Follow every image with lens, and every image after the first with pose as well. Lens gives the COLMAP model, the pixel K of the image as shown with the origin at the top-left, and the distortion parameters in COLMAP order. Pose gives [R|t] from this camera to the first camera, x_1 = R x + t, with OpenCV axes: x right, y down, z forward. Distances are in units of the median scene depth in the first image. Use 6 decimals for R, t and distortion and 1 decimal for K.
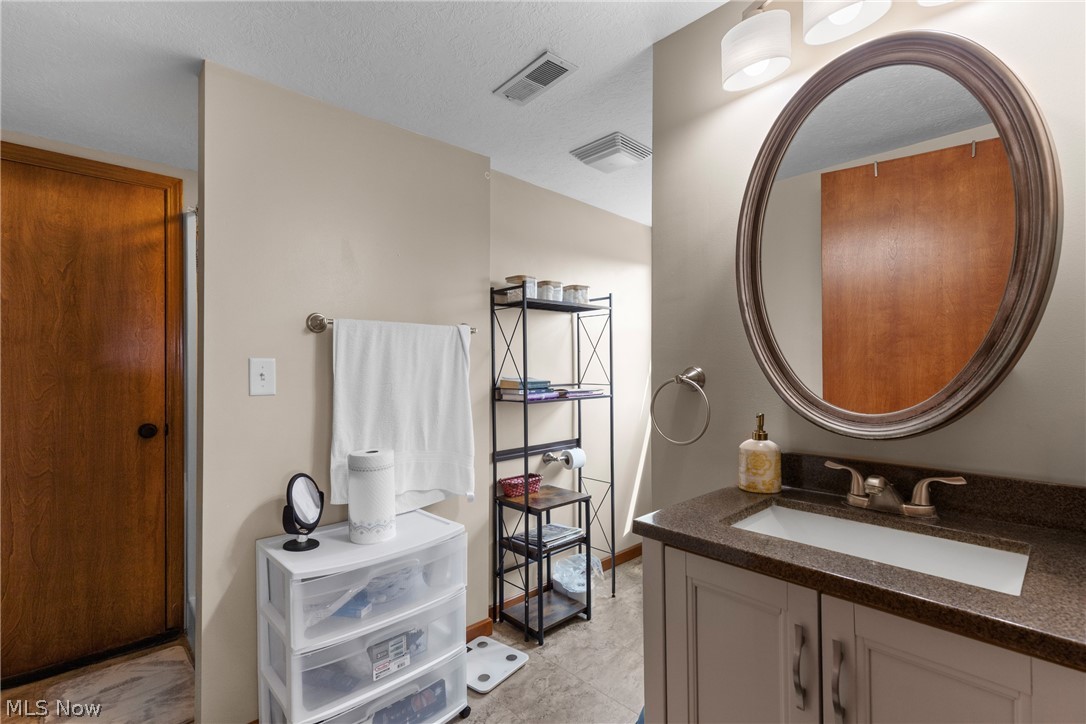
lens RADIAL K [[490.5, 0, 541.9], [0, 490.5, 365.2], [0, 0, 1]] dist [0.008649, -0.001079]
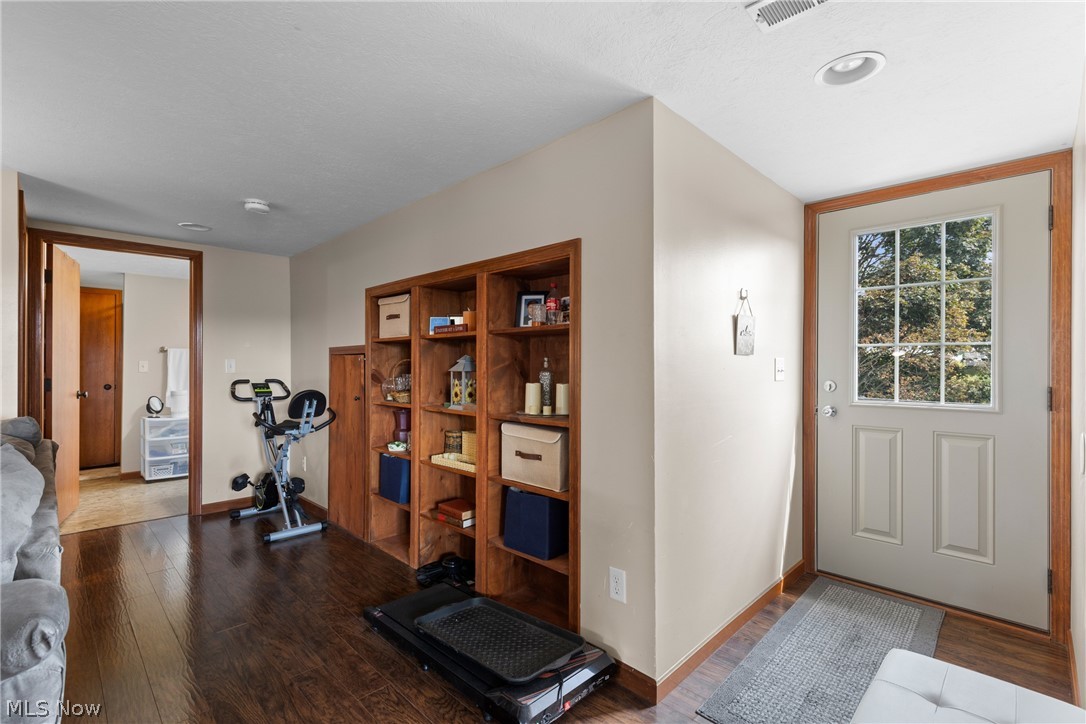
lens RADIAL K [[490.5, 0, 544.1], [0, 490.5, 366.1], [0, 0, 1]] dist [0.008649, -0.001079]
pose [[0.999401, 0.006406, 0.034014, 1.919048], [-0.006510, 0.999974, 0.002960, -0.005750], [-0.033994, -0.003180, 0.999417, -2.285368]]
